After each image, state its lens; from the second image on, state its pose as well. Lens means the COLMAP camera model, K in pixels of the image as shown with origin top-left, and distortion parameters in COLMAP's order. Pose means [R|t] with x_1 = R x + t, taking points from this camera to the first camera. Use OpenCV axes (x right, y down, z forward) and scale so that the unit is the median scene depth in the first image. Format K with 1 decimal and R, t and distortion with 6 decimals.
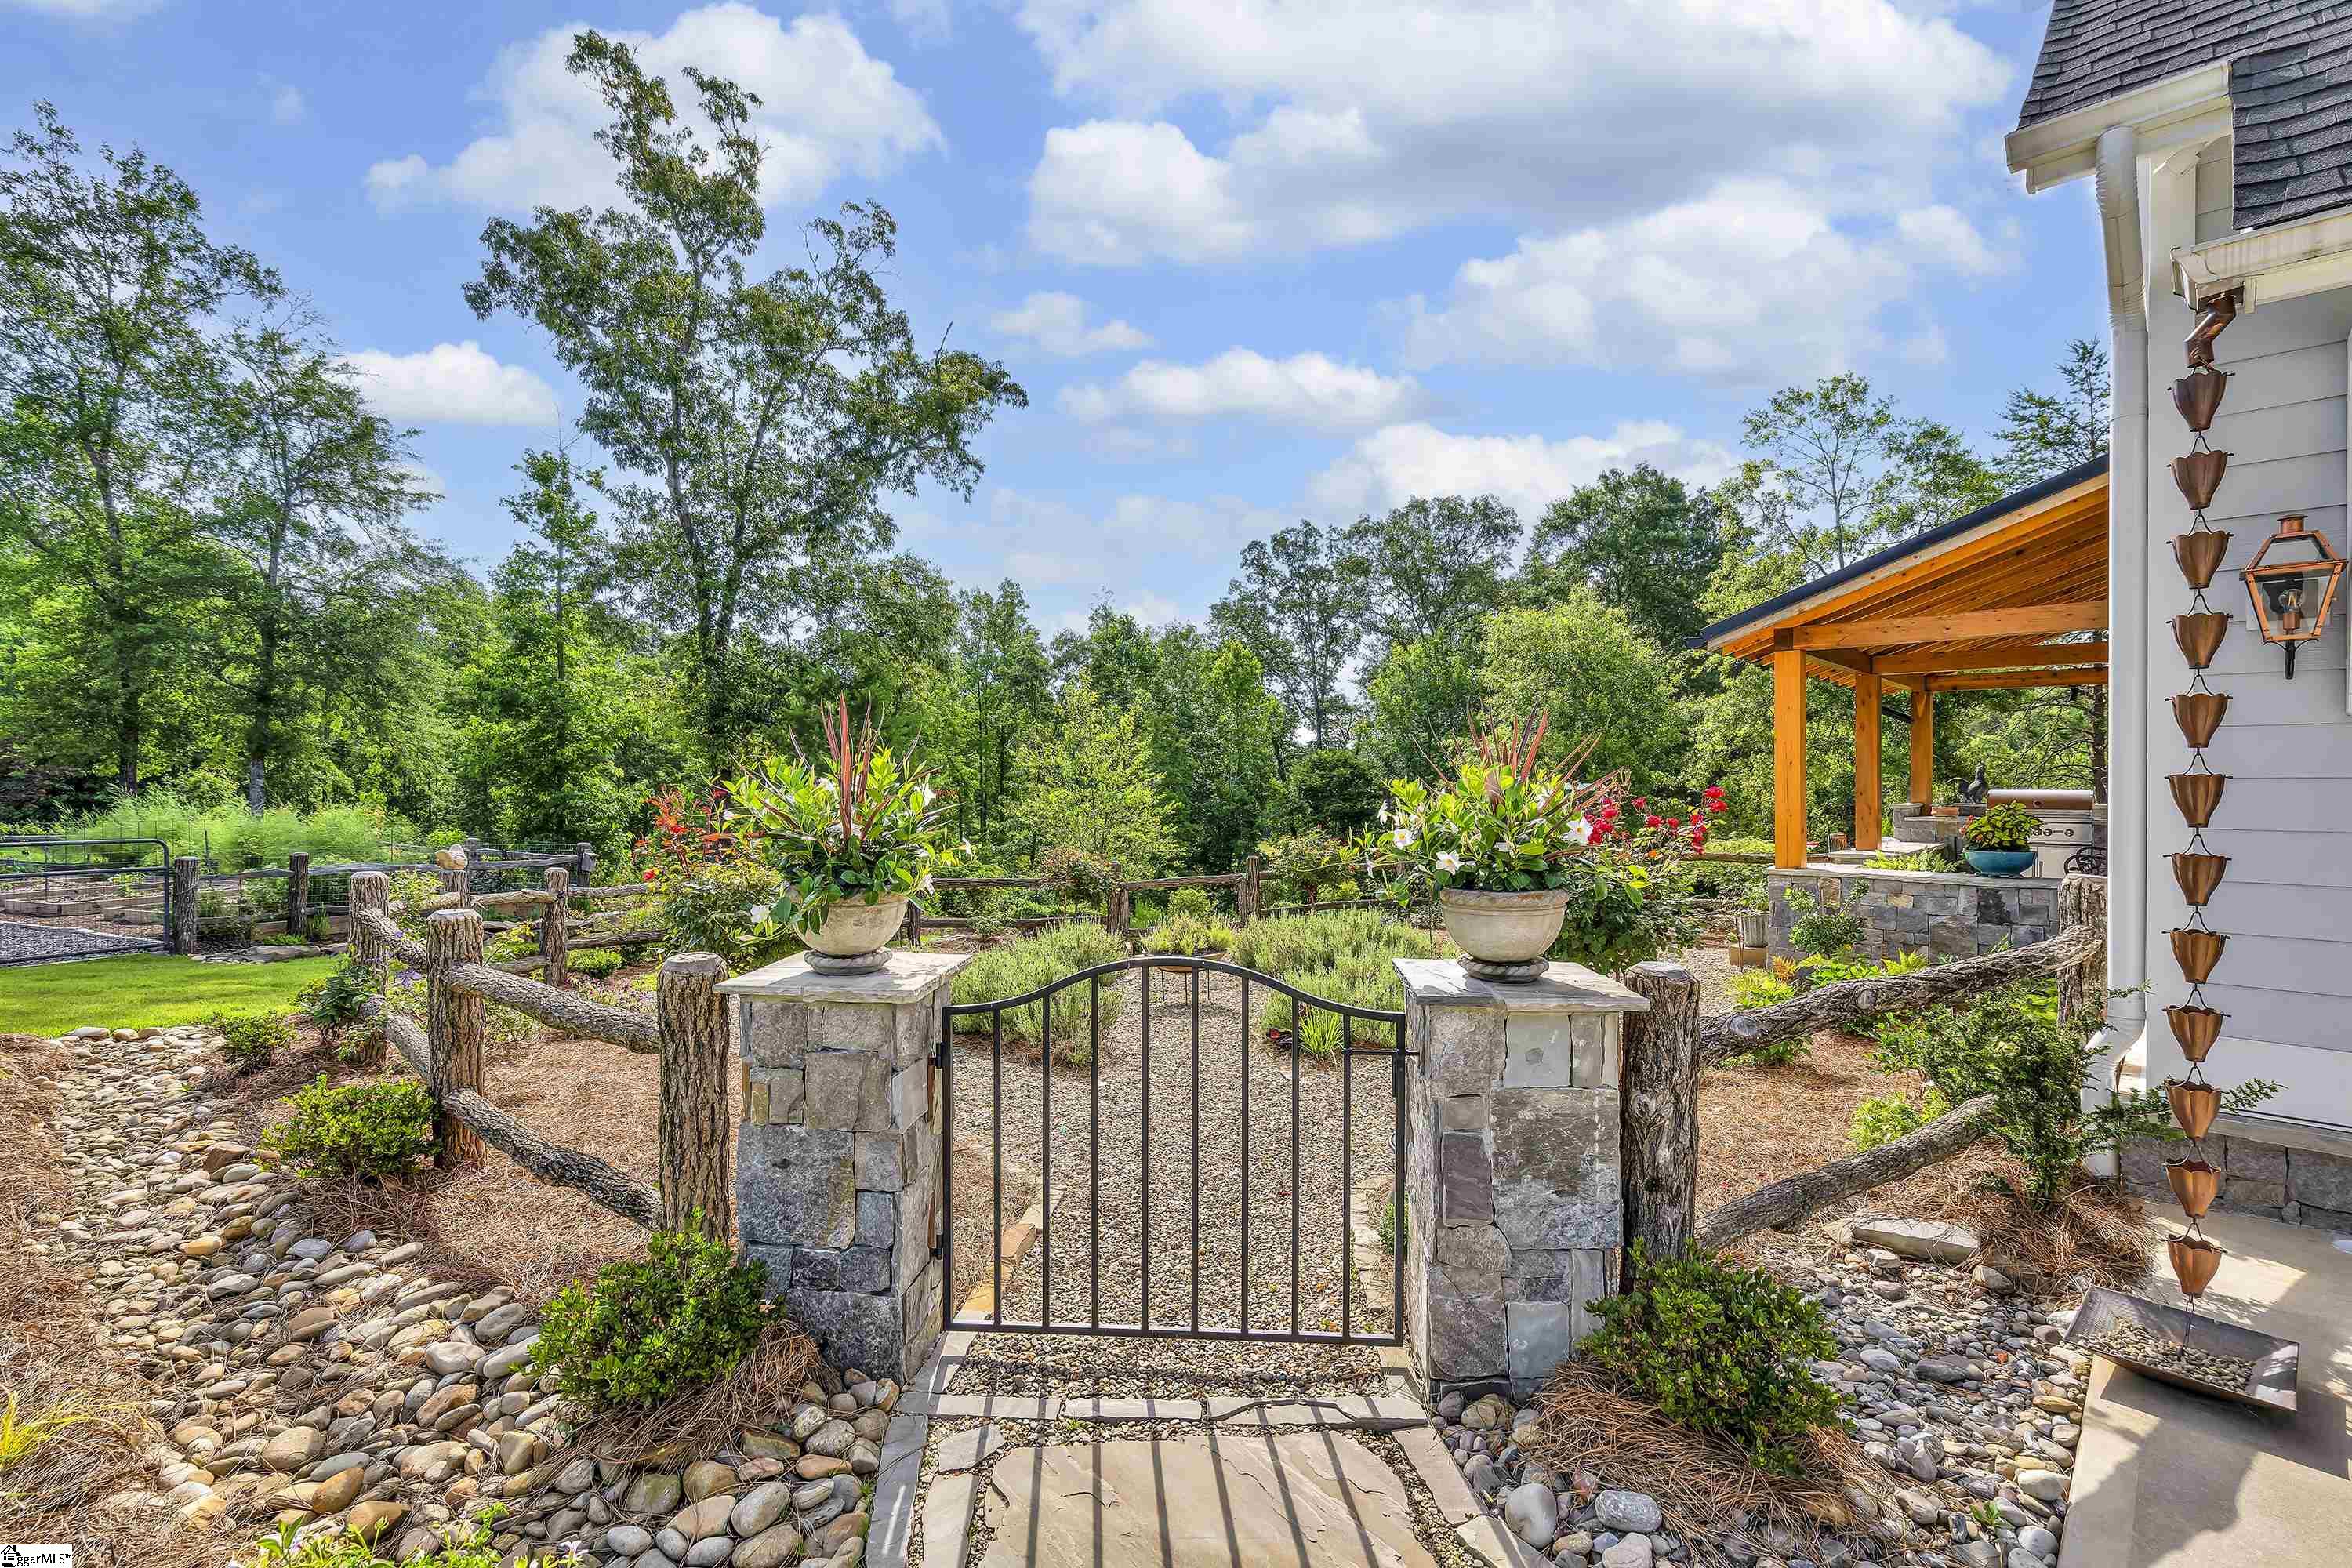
lens RADIAL K [[1075.4, 0, 1174.2], [0, 1075.4, 781.5], [0, 0, 1]] dist [-0.000723, -0.000215]
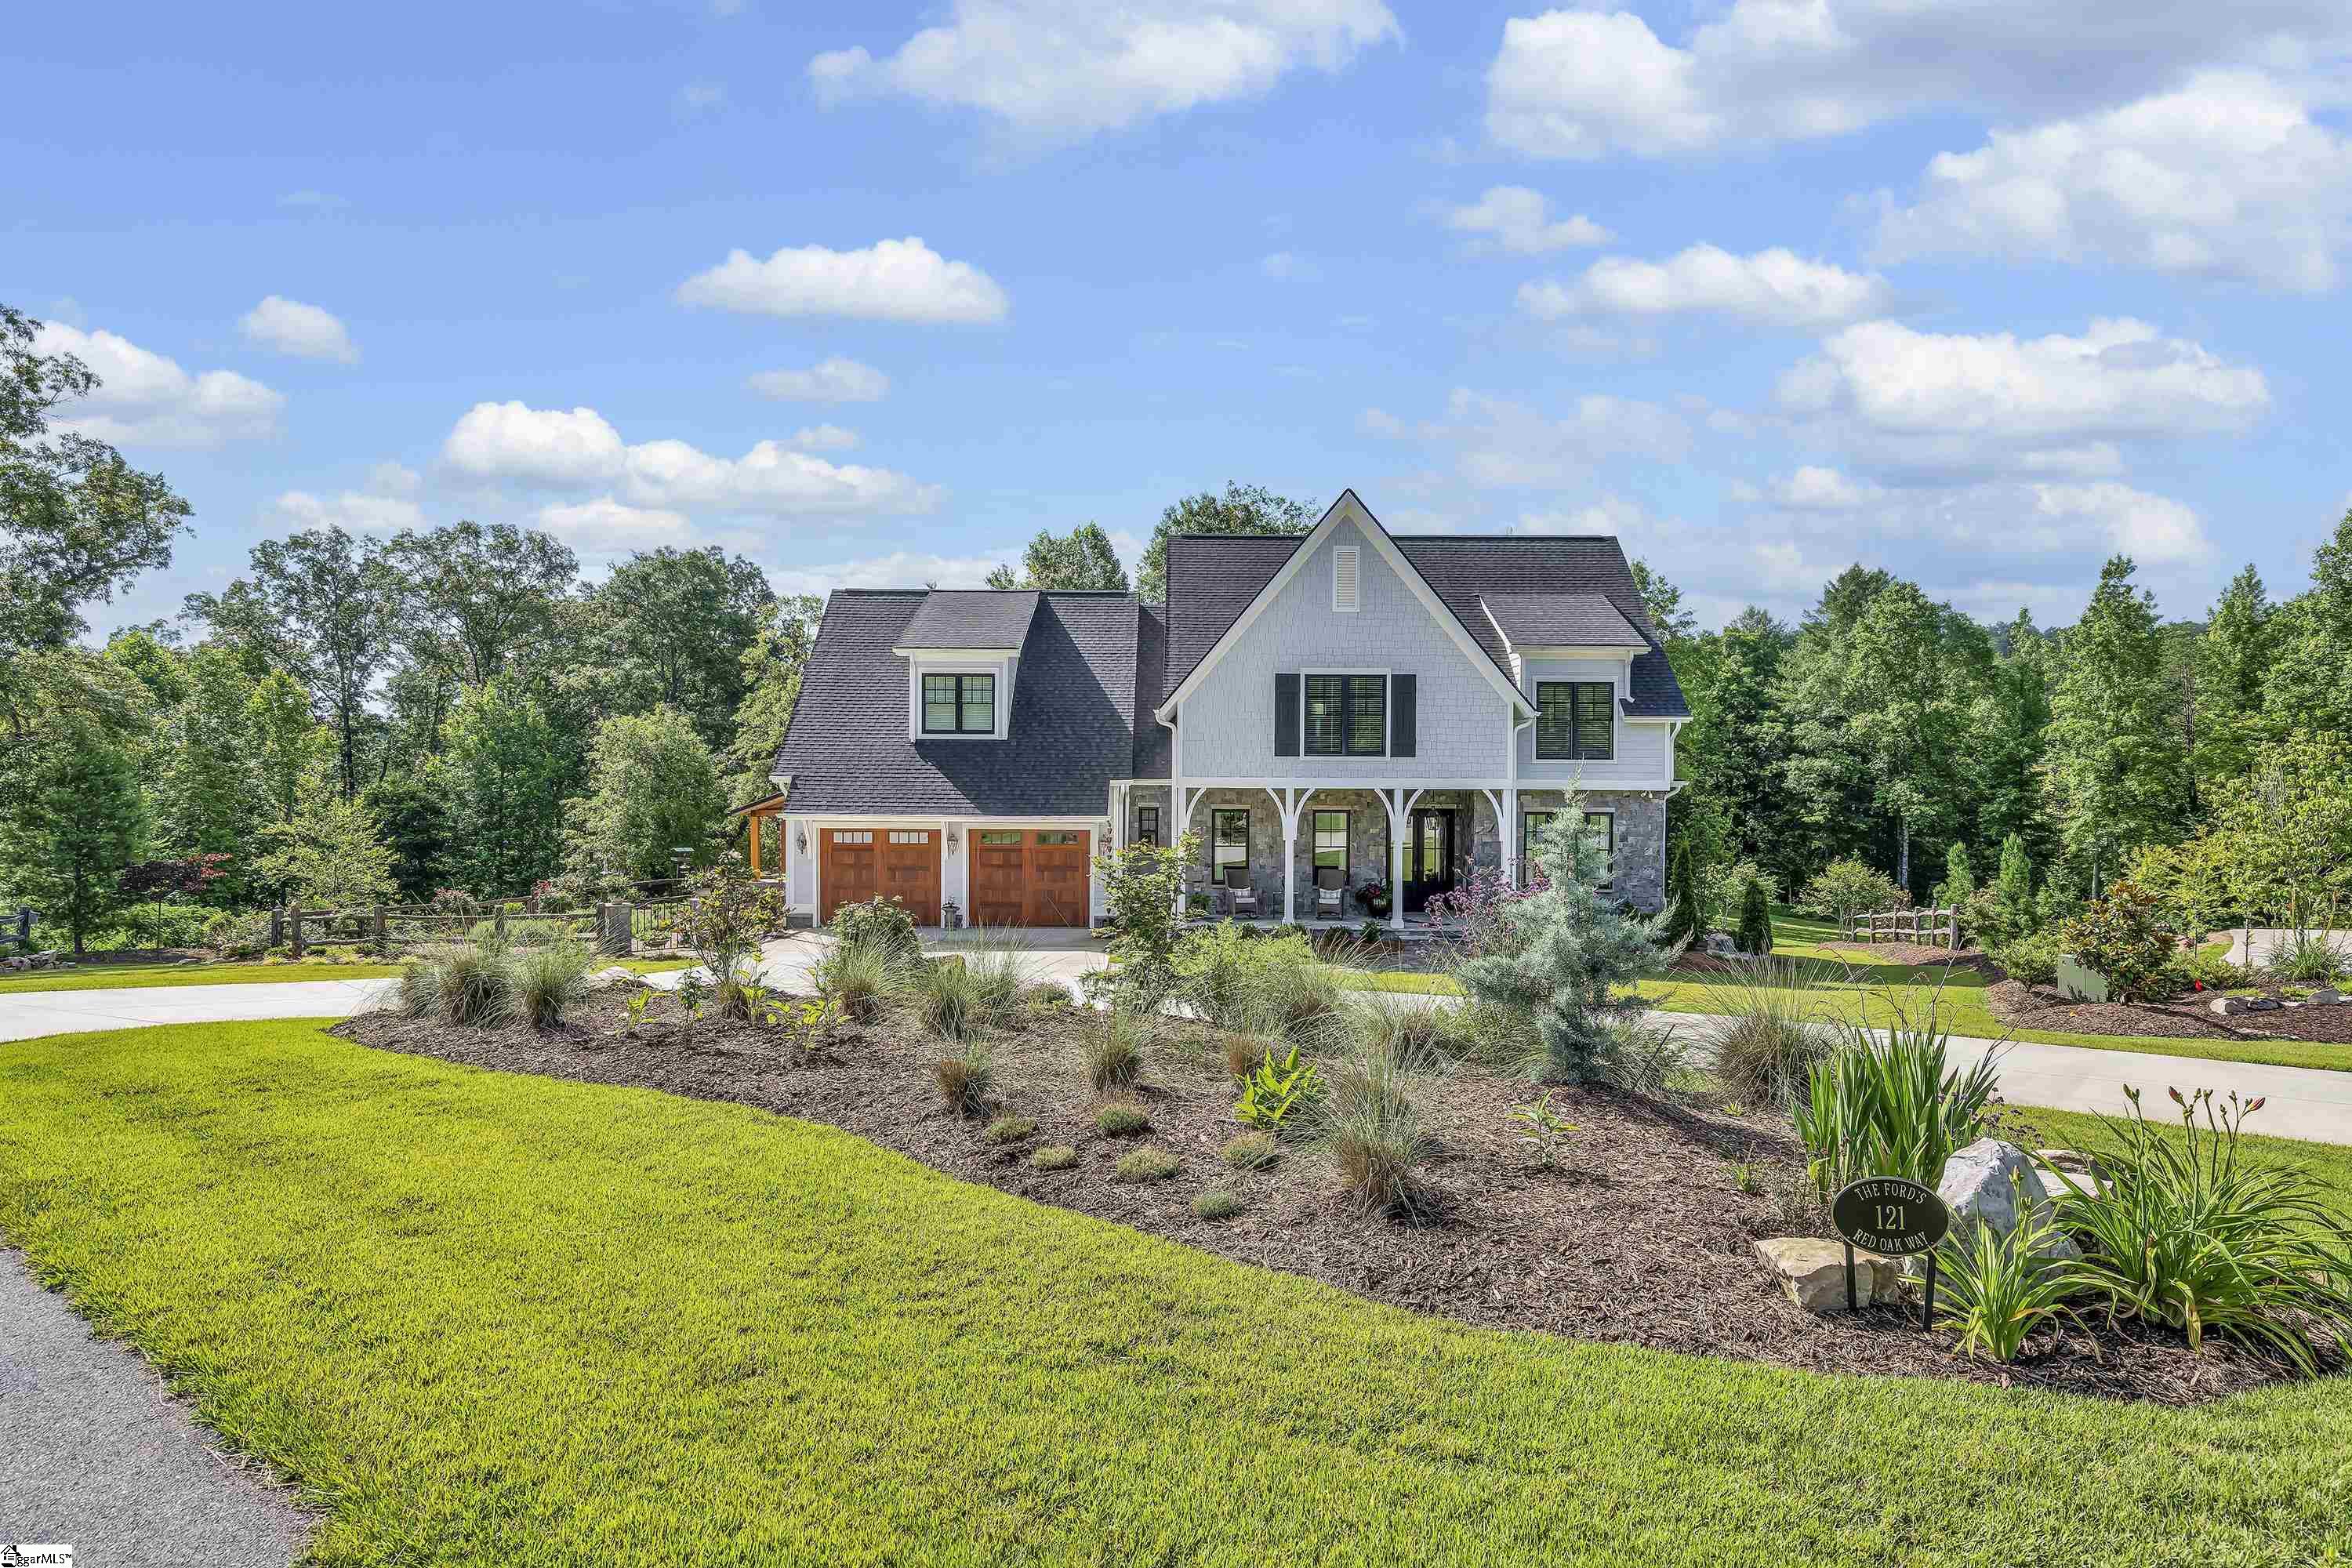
lens RADIAL K [[1362.9, 0, 1180.5], [0, 1362.9, 783.7], [0, 0, 1]] dist [0.003626, 0.000072]
pose [[0.720880, -0.002969, 0.693053, -0.170410], [-0.002272, 0.999975, 0.006648, -0.030676], [-0.693056, -0.006367, 0.720856, -0.358185]]
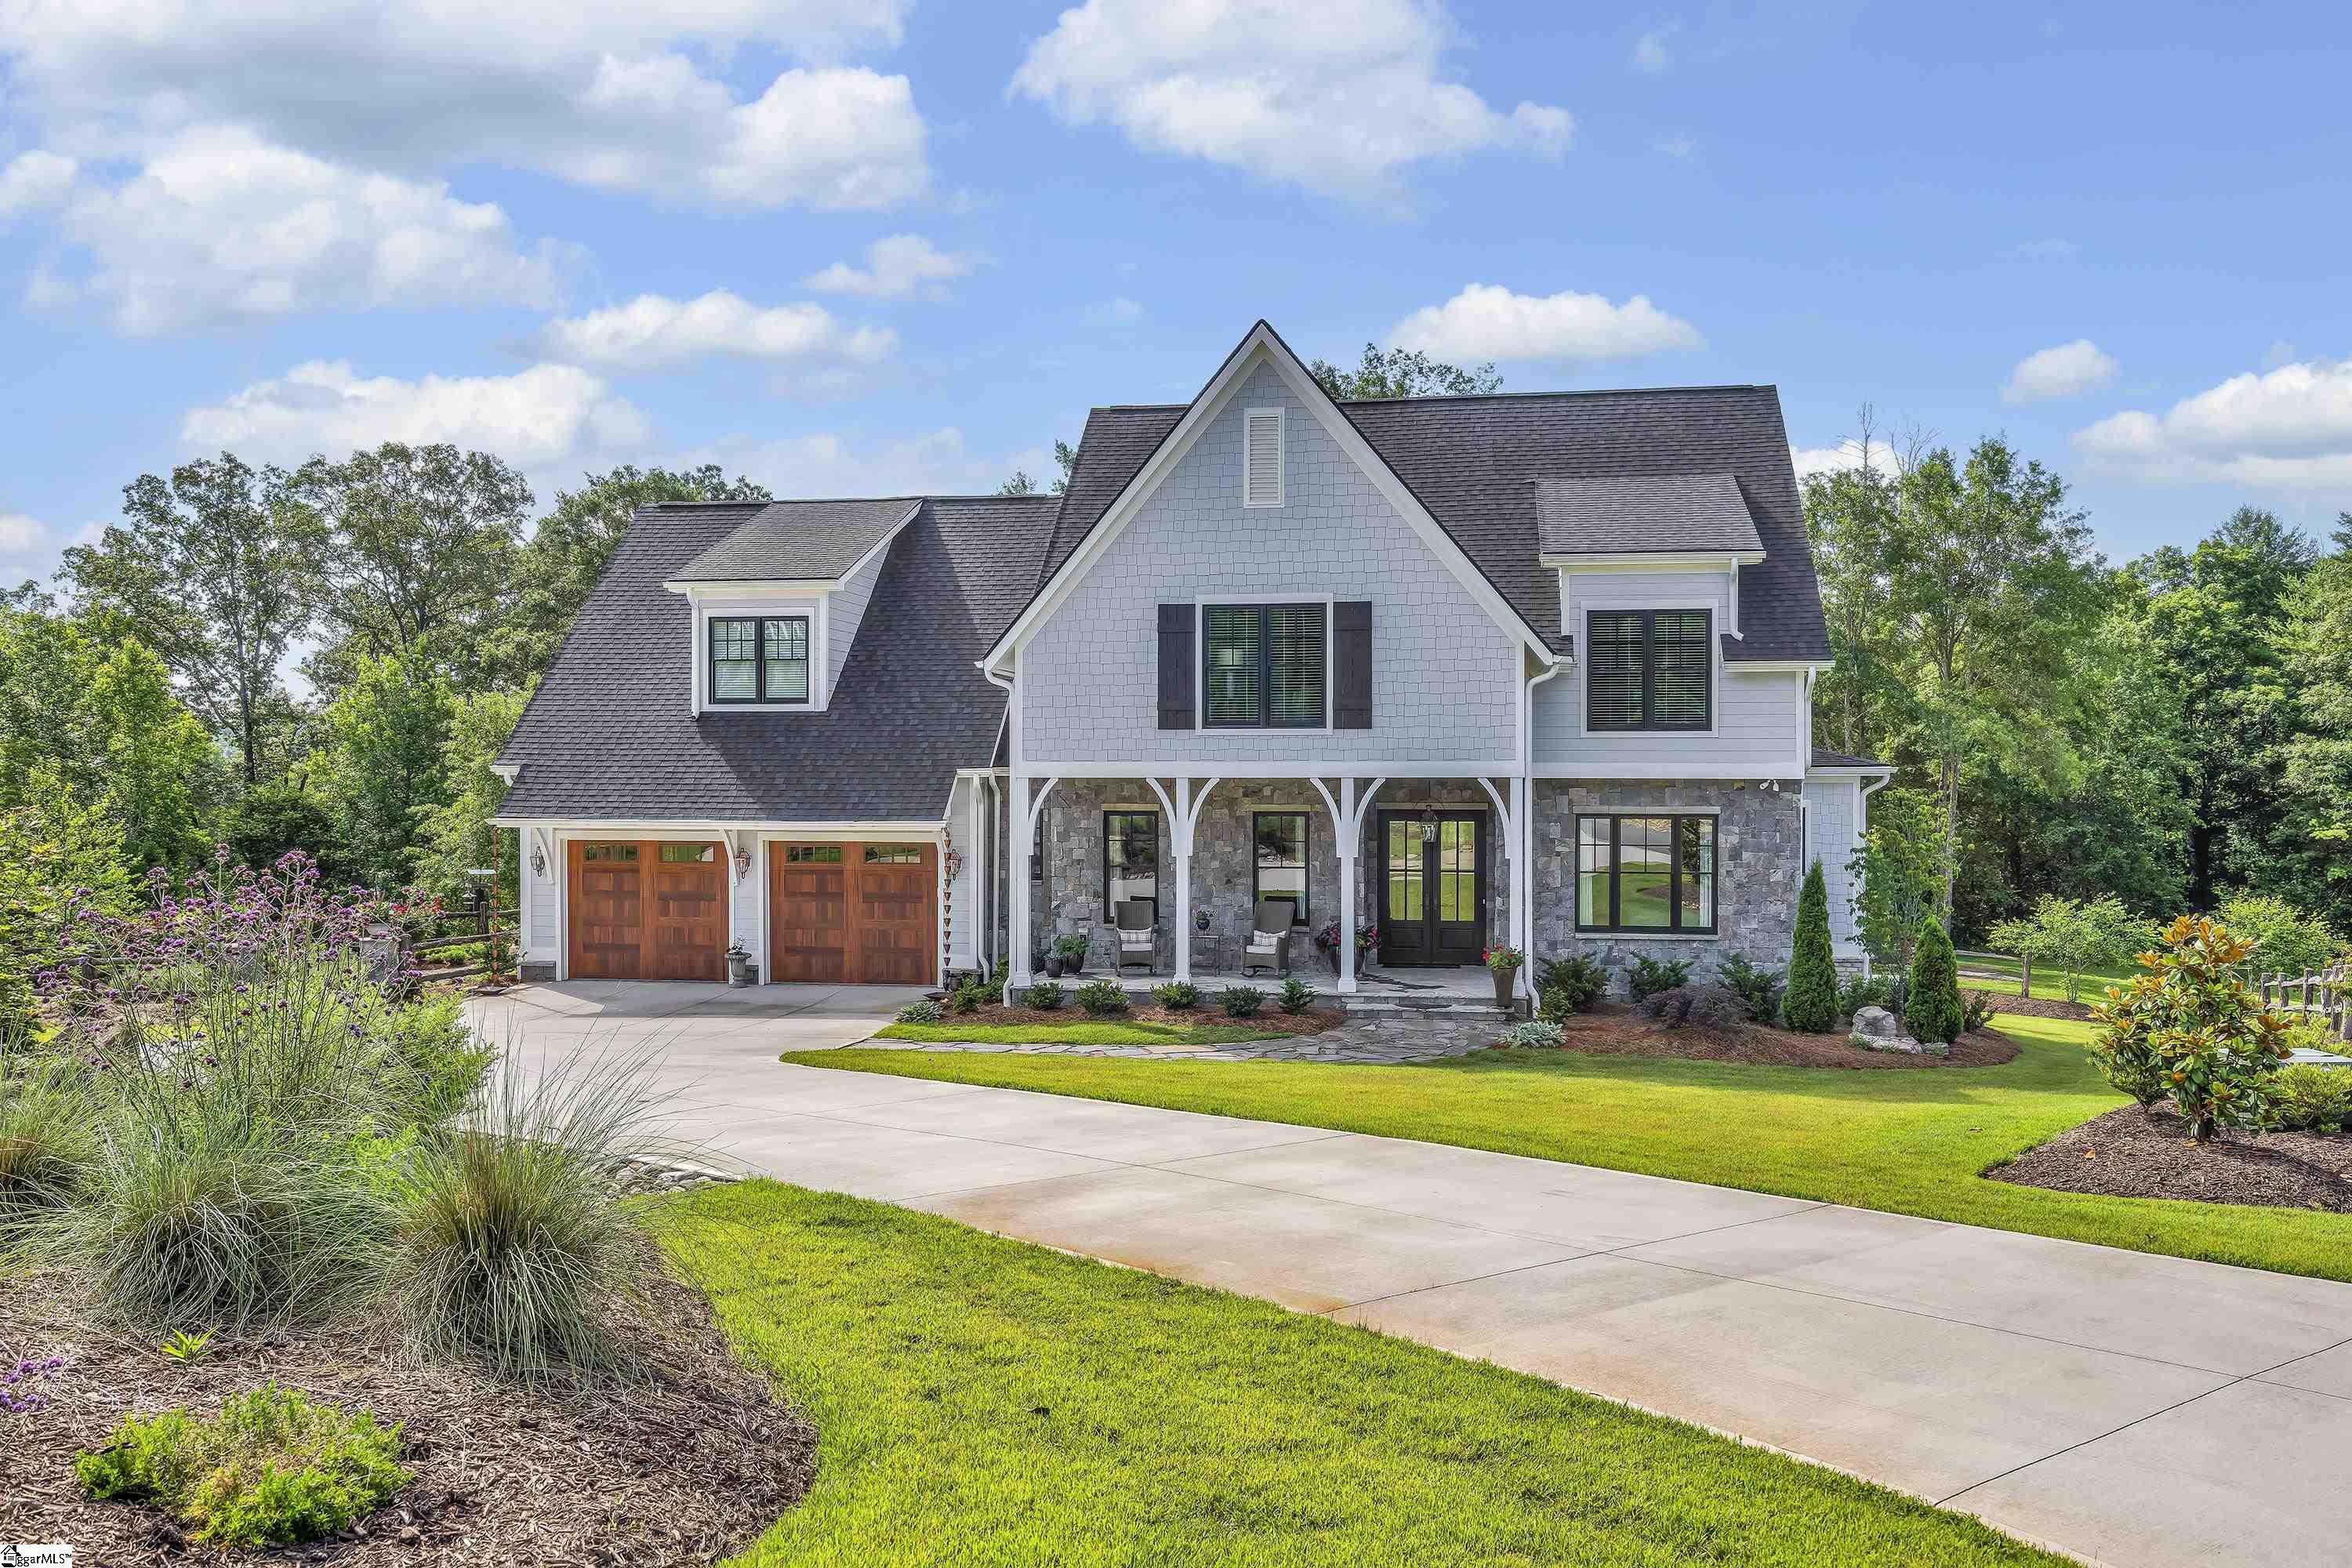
lens RADIAL K [[1894.7, 0, 1179.4], [0, 1894.7, 783.9], [0, 0, 1]] dist [0.003519, 0.001398]
pose [[0.821637, -0.004751, 0.569992, -0.077843], [0.003492, 0.999988, 0.003301, -0.026683], [-0.570001, -0.000721, 0.821644, -0.394551]]
